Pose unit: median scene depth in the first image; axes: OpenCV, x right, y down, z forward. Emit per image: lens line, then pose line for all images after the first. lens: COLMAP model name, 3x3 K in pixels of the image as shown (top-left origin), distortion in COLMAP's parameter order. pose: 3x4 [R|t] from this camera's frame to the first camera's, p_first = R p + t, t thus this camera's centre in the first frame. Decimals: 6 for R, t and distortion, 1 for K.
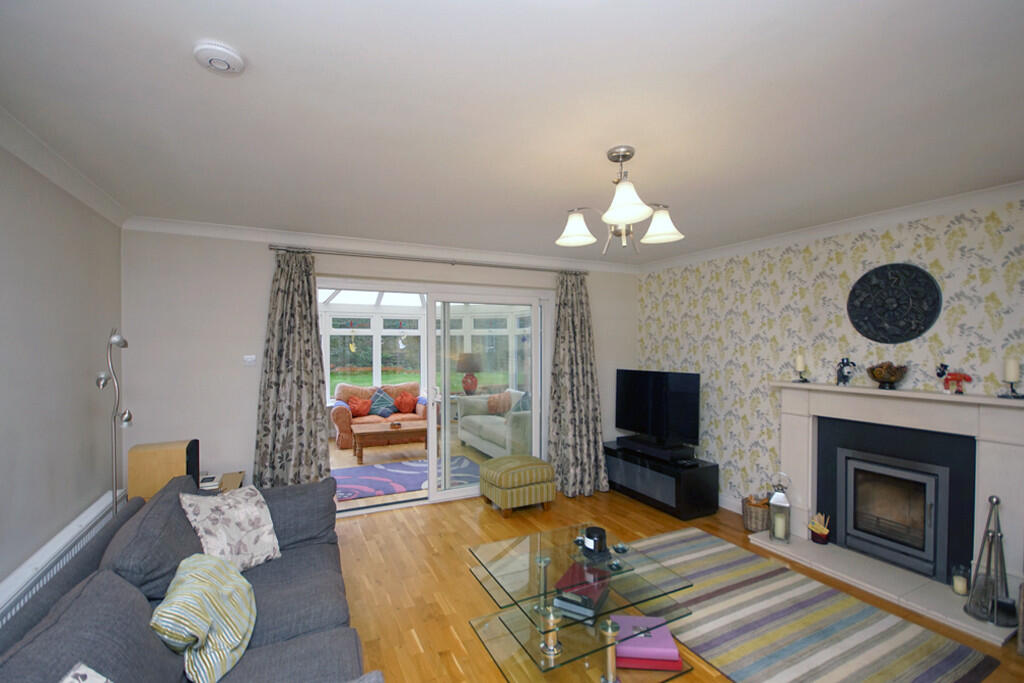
lens RADIAL K [[445.9, 0, 495.0], [0, 445.9, 341.7], [0, 0, 1]] dist [-0.001729, -0.000227]
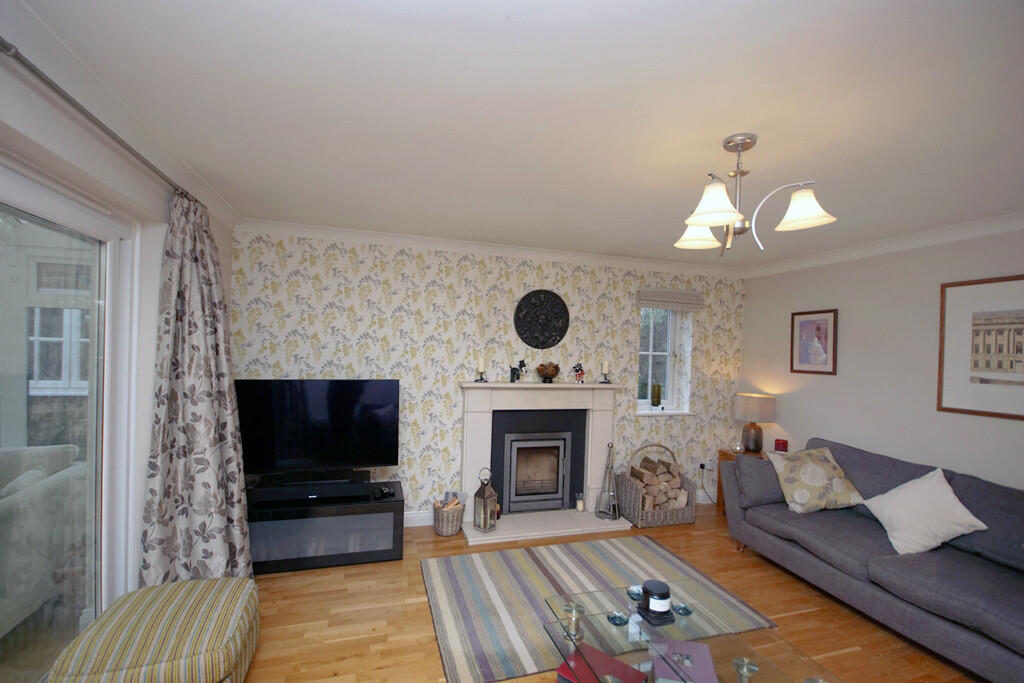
lens RADIAL K [[440.2, 0, 500.3], [0, 440.2, 350.6], [0, 0, 1]] dist [-0.025950, -0.000016]
pose [[0.159032, -0.002570, 0.987270, -0.373773], [-0.038422, 0.999223, 0.008790, 0.002186], [-0.986525, -0.039331, 0.158810, 0.769044]]
